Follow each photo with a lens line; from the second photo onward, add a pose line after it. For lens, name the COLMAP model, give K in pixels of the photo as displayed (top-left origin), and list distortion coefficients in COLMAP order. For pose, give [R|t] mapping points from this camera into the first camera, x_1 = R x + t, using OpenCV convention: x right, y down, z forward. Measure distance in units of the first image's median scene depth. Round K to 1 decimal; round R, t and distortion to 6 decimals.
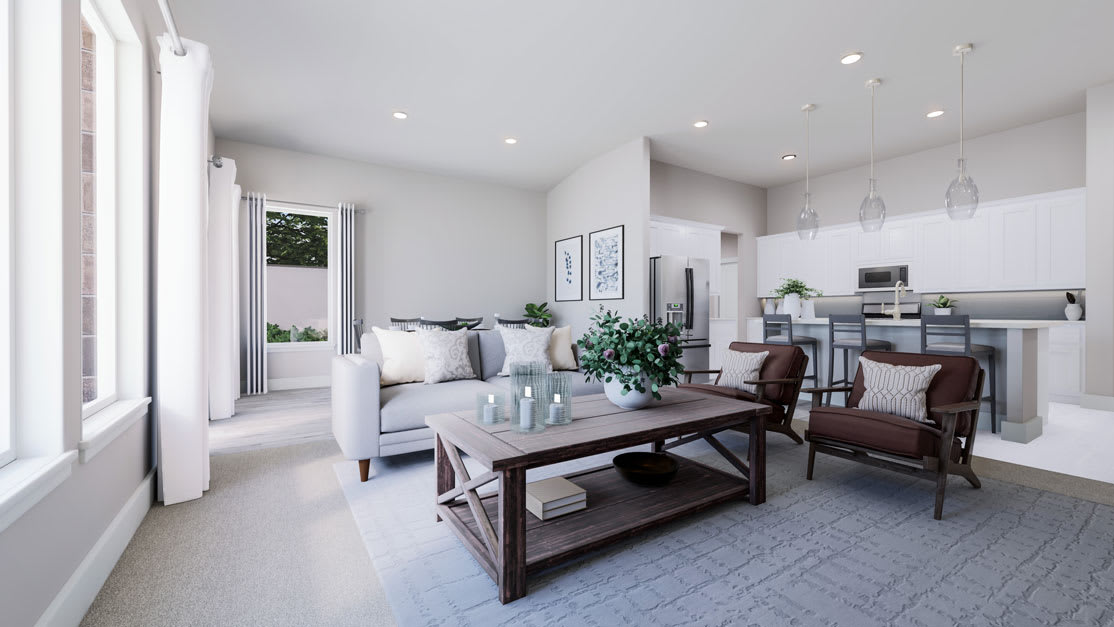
lens RADIAL K [[442.9, 0, 555.3], [0, 442.9, 310.9], [0, 0, 1]] dist [-0.007043, -0.000275]
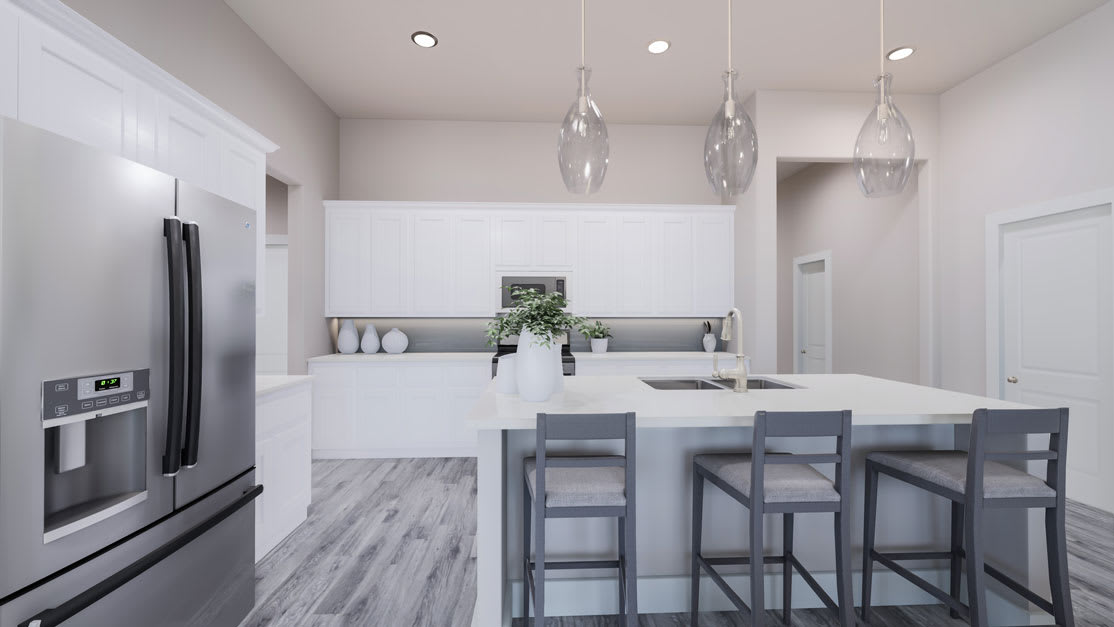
lens RADIAL K [[442.9, 0, 556.9], [0, 442.9, 316.2], [0, 0, 1]] dist [-0.007043, -0.000275]
pose [[0.490816, 0.000102, 0.871263, 0.191507], [-0.001457, 0.999999, 0.000703, -0.044066], [-0.871262, -0.001614, 0.490815, 0.698717]]
